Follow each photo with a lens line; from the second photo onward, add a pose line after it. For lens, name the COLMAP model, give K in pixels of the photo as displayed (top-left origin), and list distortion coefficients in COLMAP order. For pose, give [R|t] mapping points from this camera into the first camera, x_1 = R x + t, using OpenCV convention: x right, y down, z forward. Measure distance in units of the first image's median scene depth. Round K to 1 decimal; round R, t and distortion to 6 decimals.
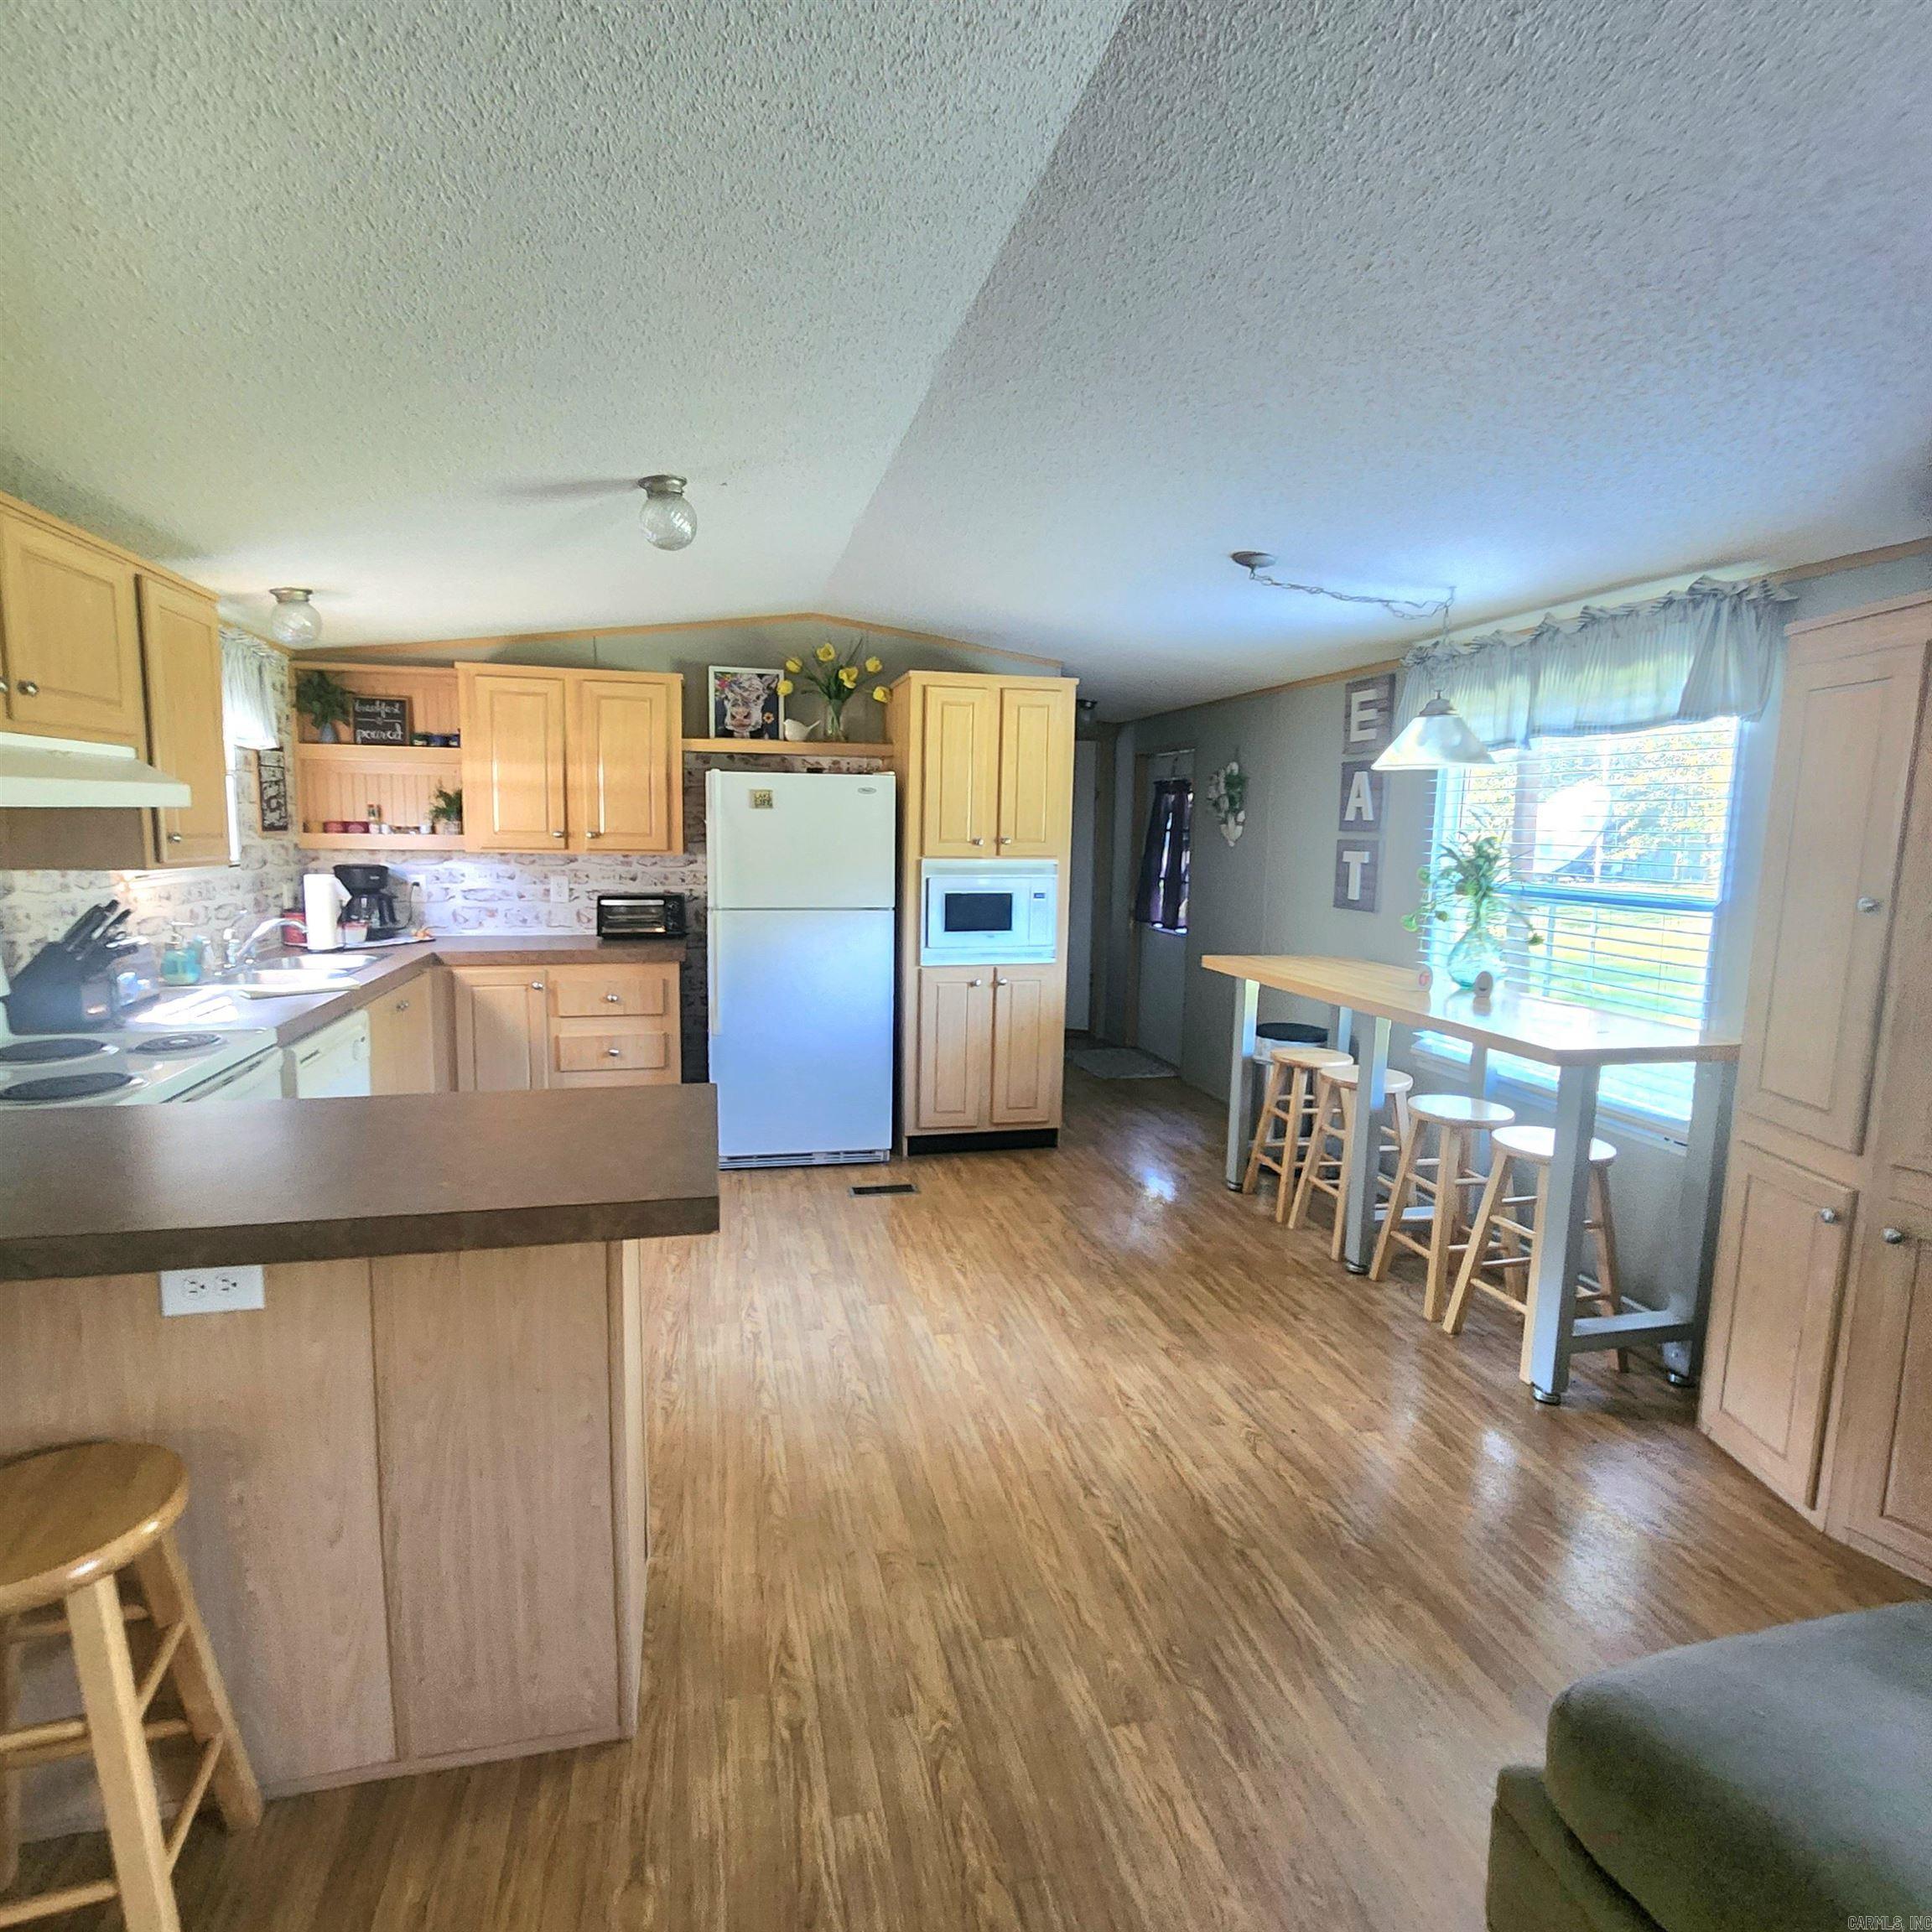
lens RADIAL K [[1058.7, 0, 949.8], [0, 1058.7, 956.5], [0, 0, 1]] dist [0.000728, 0.000681]
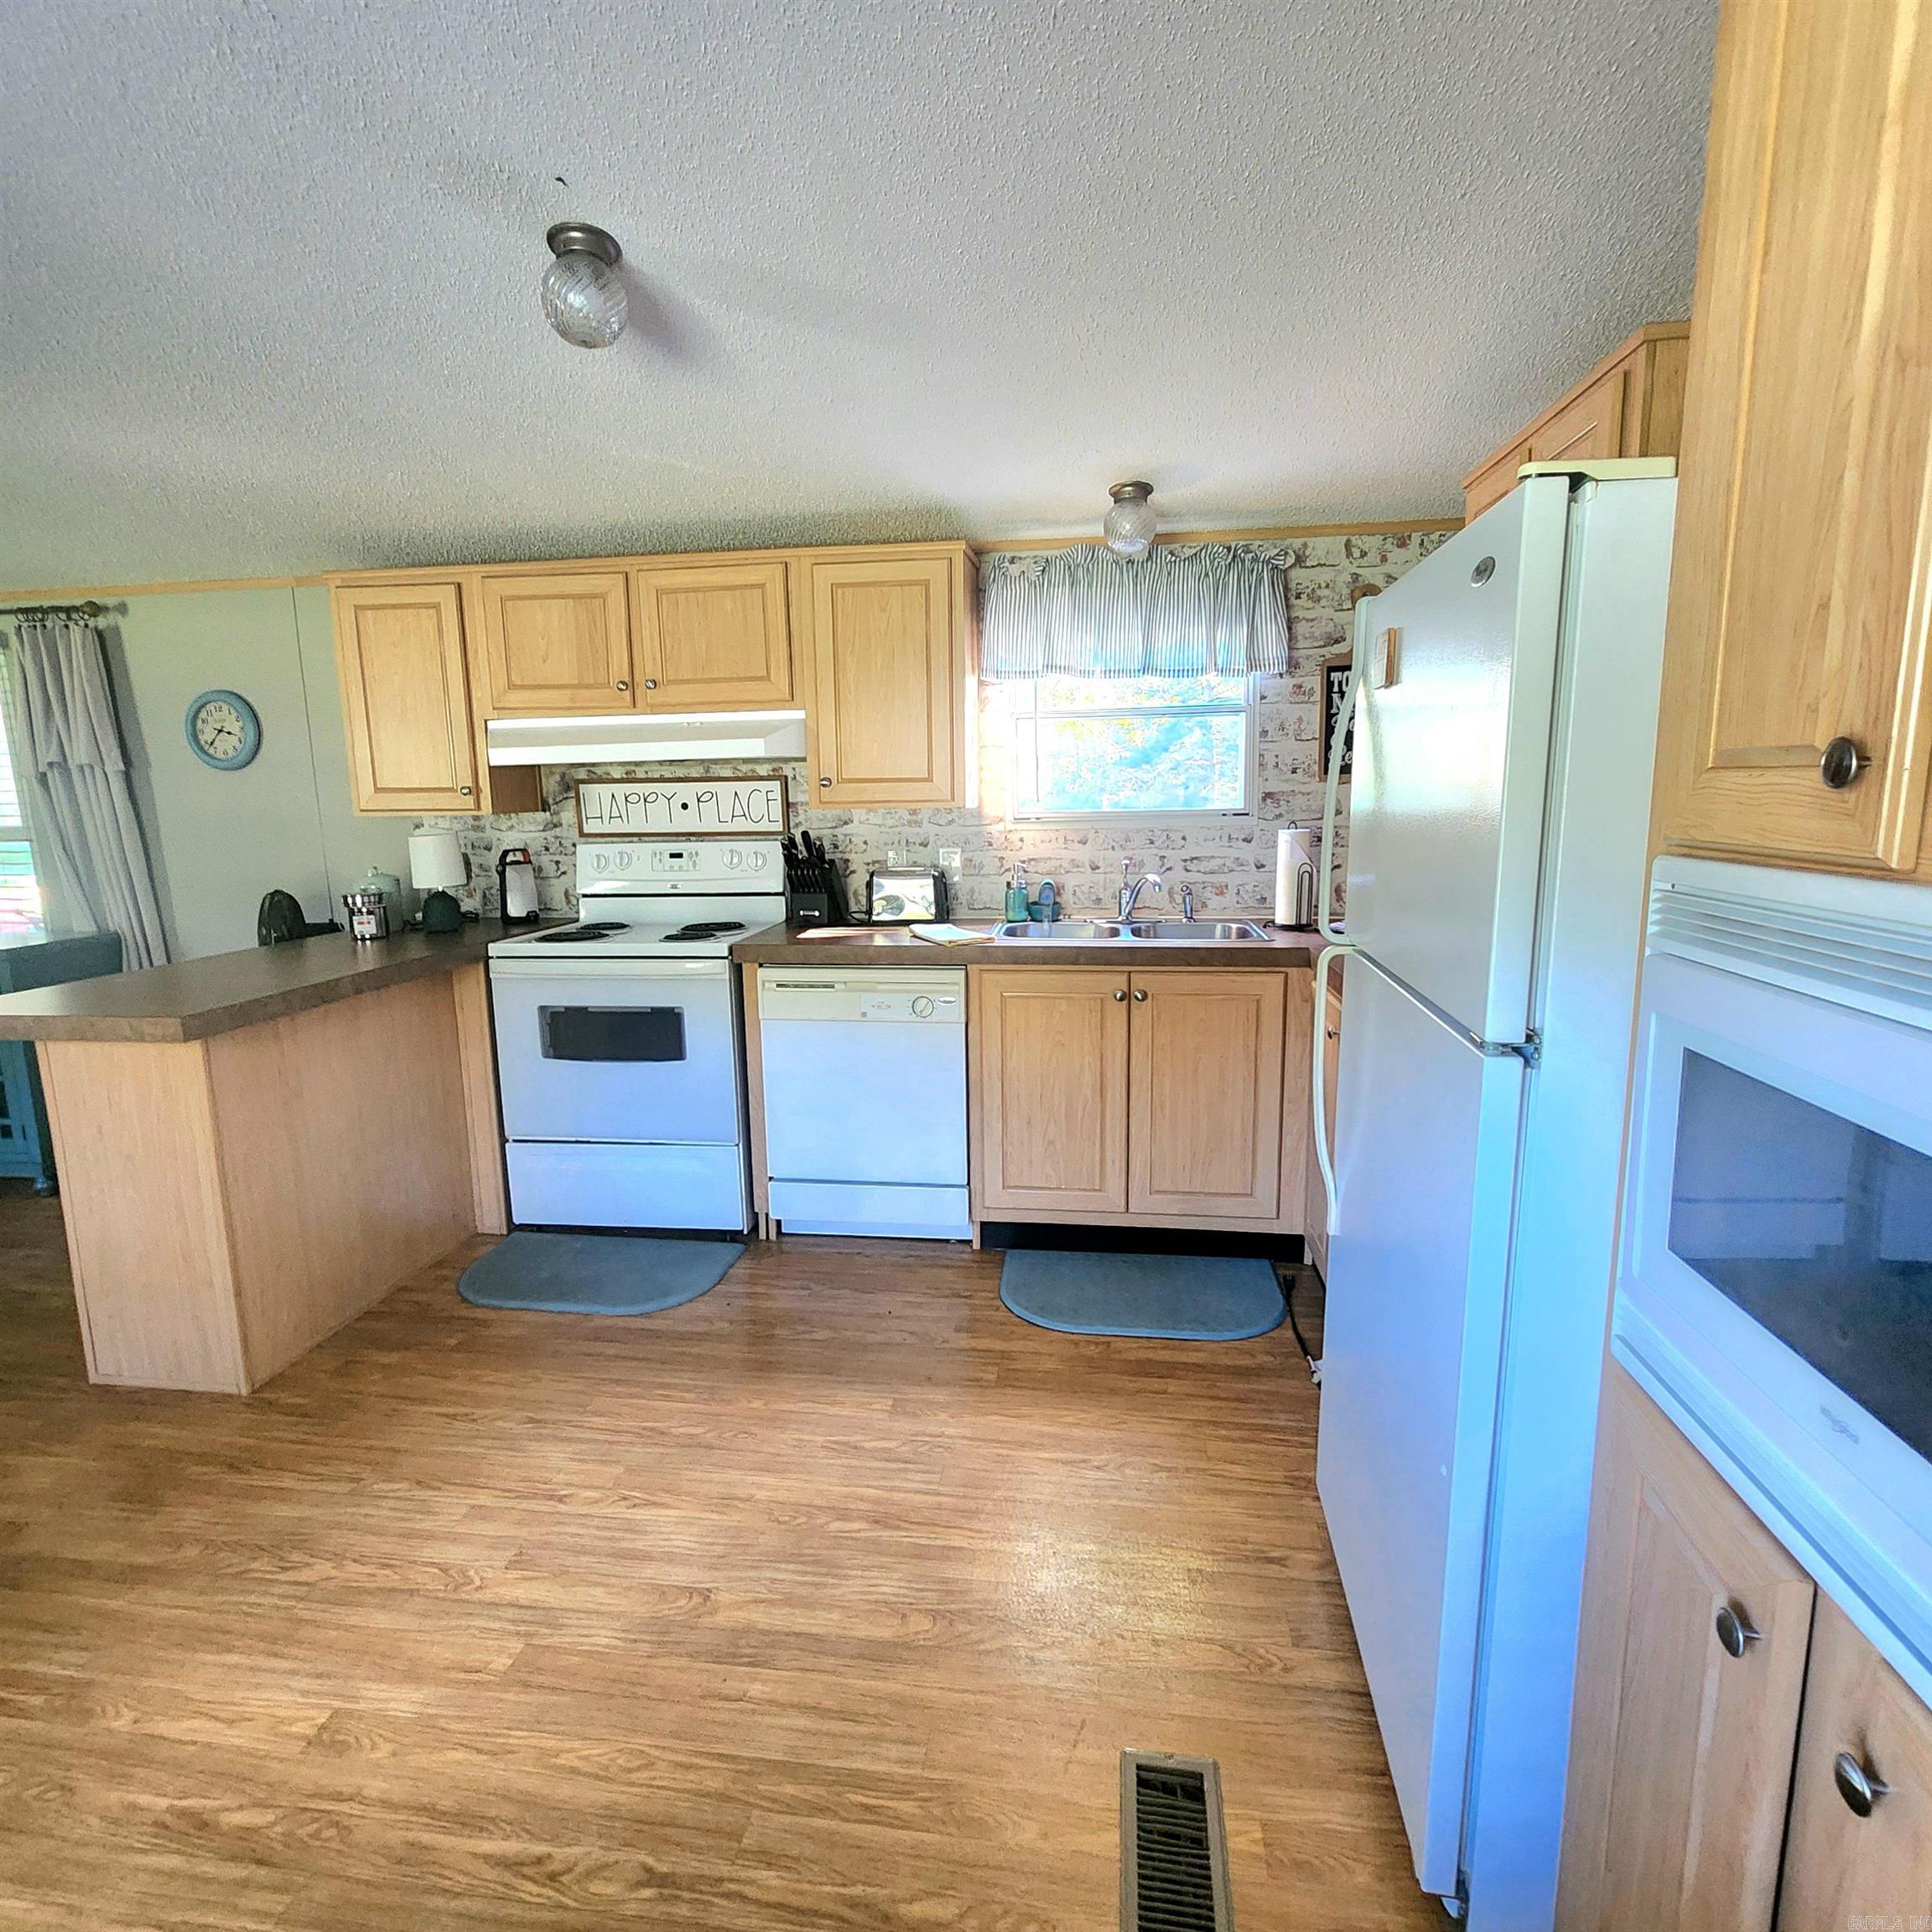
lens RADIAL K [[1058.7, 0, 949.8], [0, 1058.7, 956.5], [0, 0, 1]] dist [0.000728, 0.000681]
pose [[-0.358171, 0.140642, -0.923002, 0.209136], [-0.103459, 0.976522, 0.188945, -0.096368], [0.927906, 0.163167, -0.335212, 0.939308]]
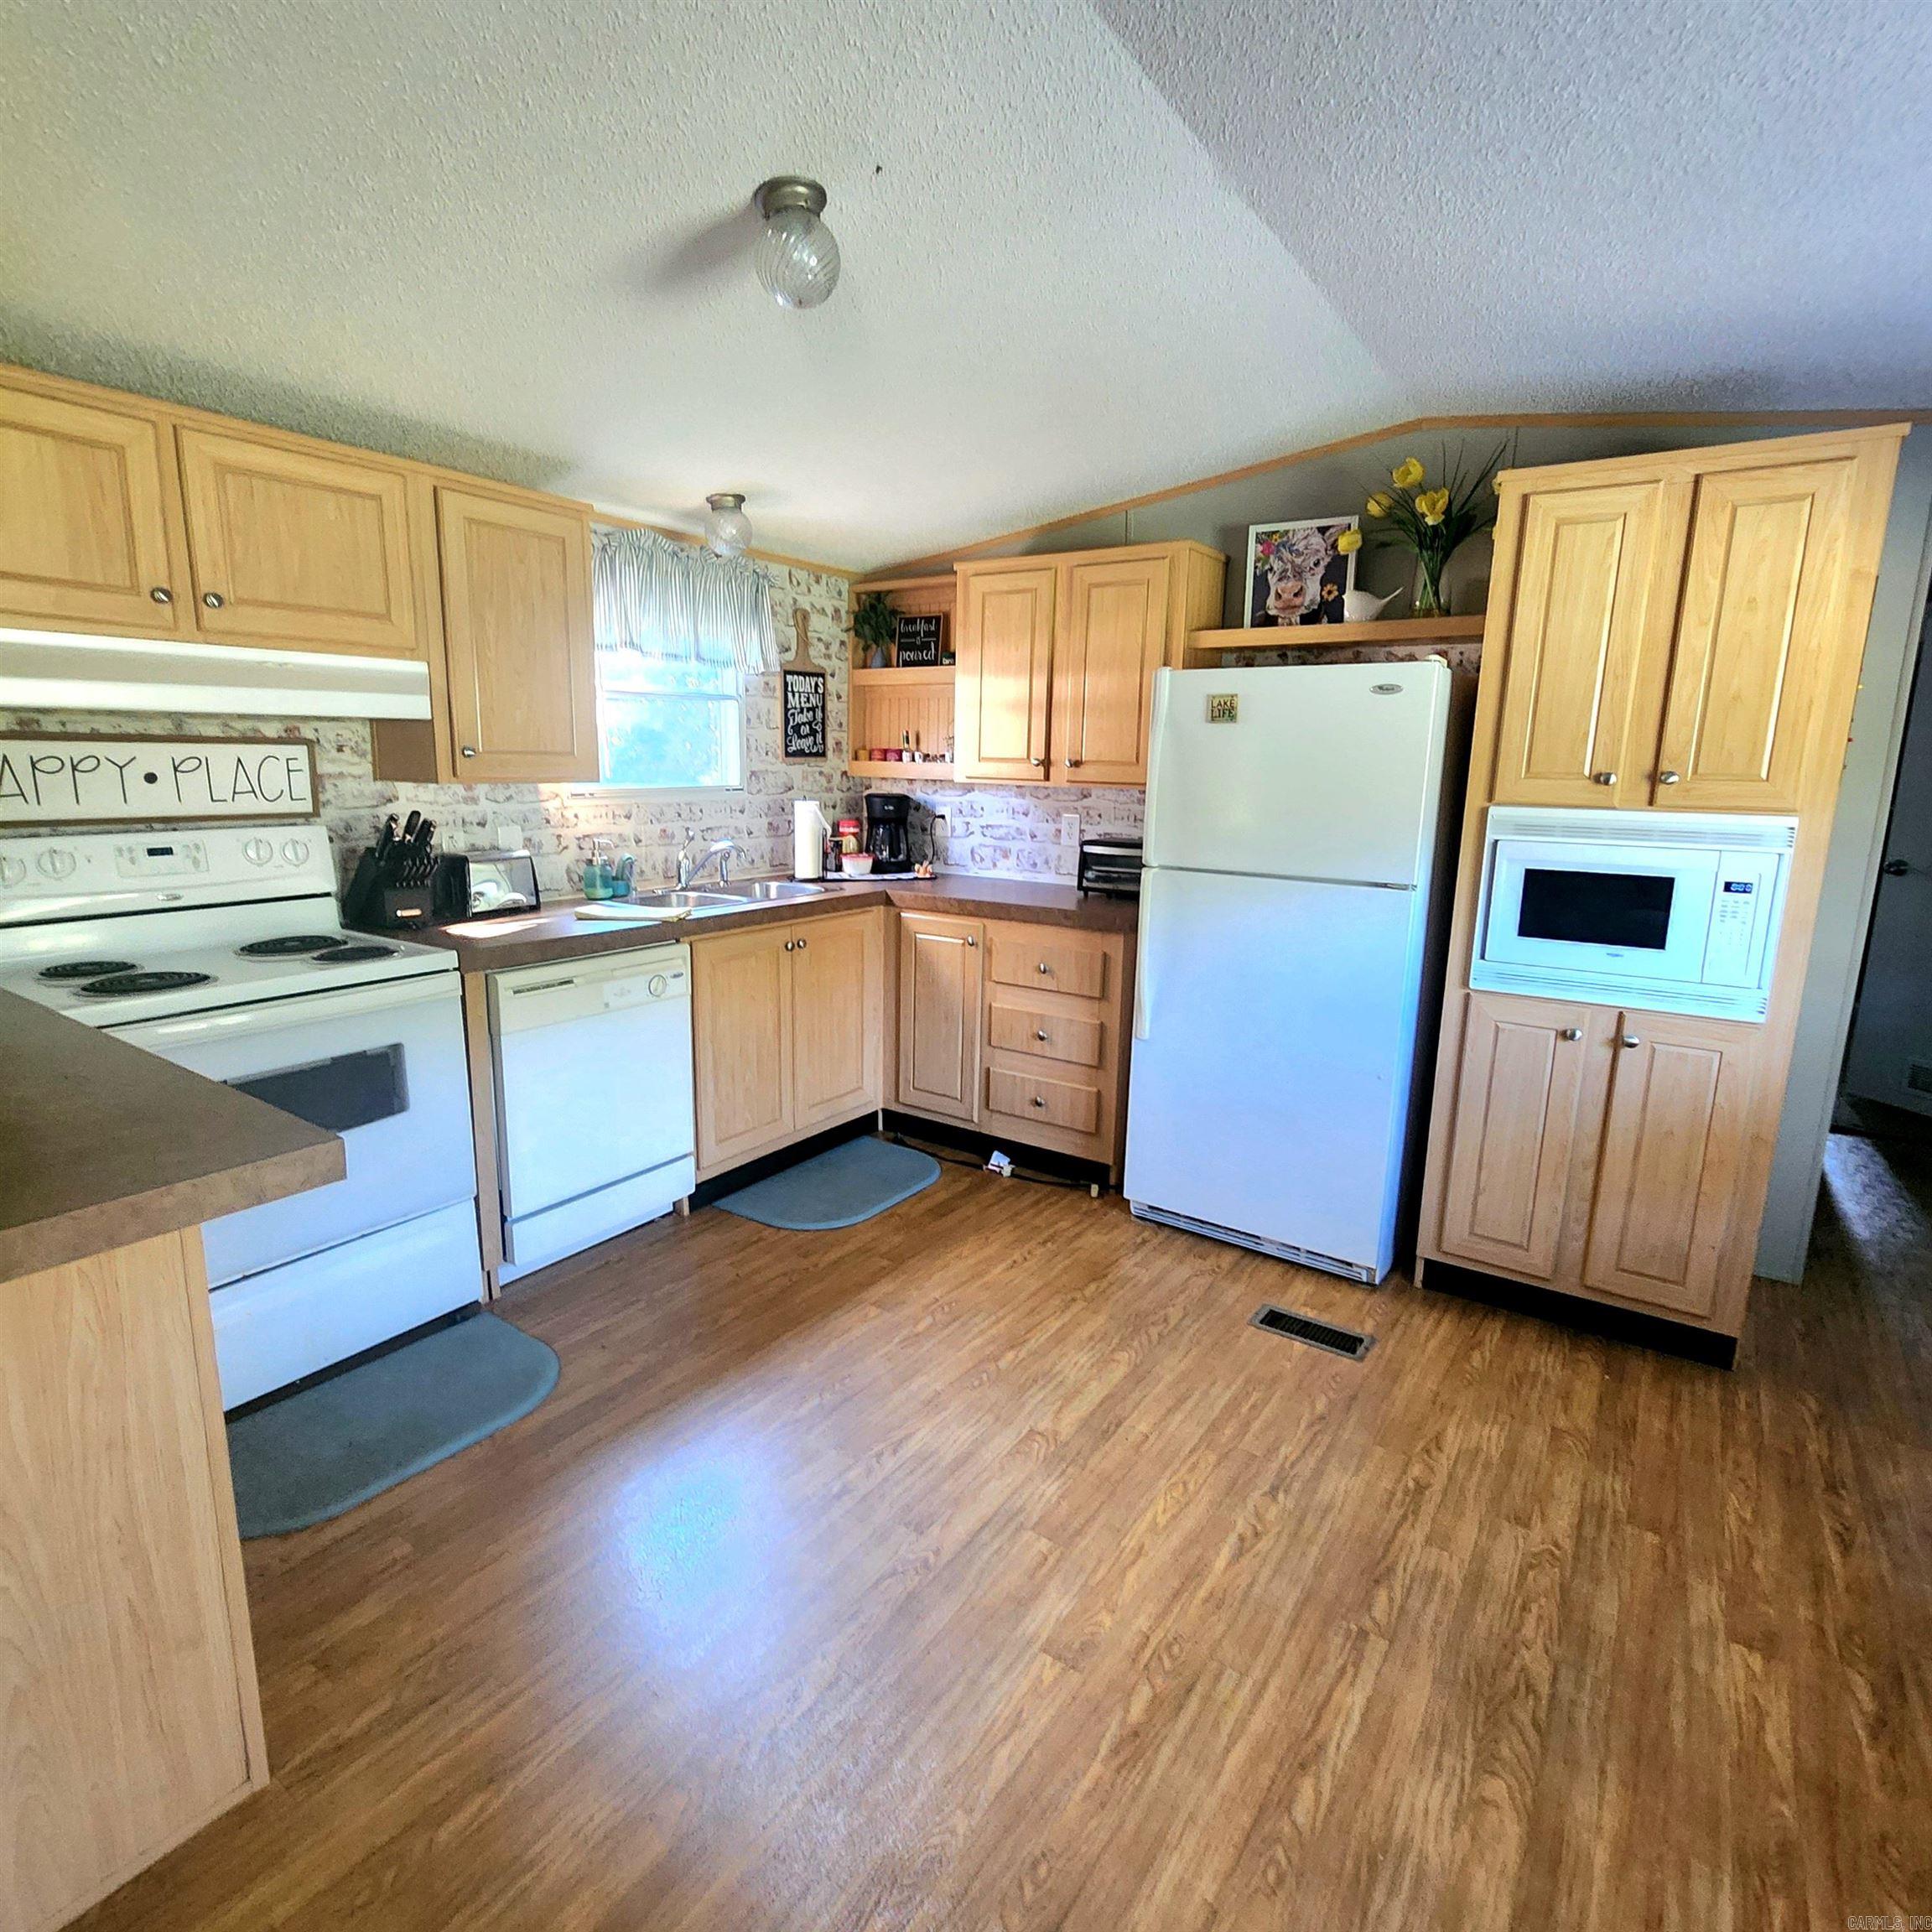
lens RADIAL K [[1062.3, 0, 966.1], [0, 1062.3, 958.4], [0, 0, 1]] dist [0.001199, -0.001735]
pose [[0.678239, 0.134496, -0.722428, 0.210101], [-0.098823, 0.990871, 0.091694, -0.034227], [0.728166, 0.009202, 0.685339, 0.392446]]
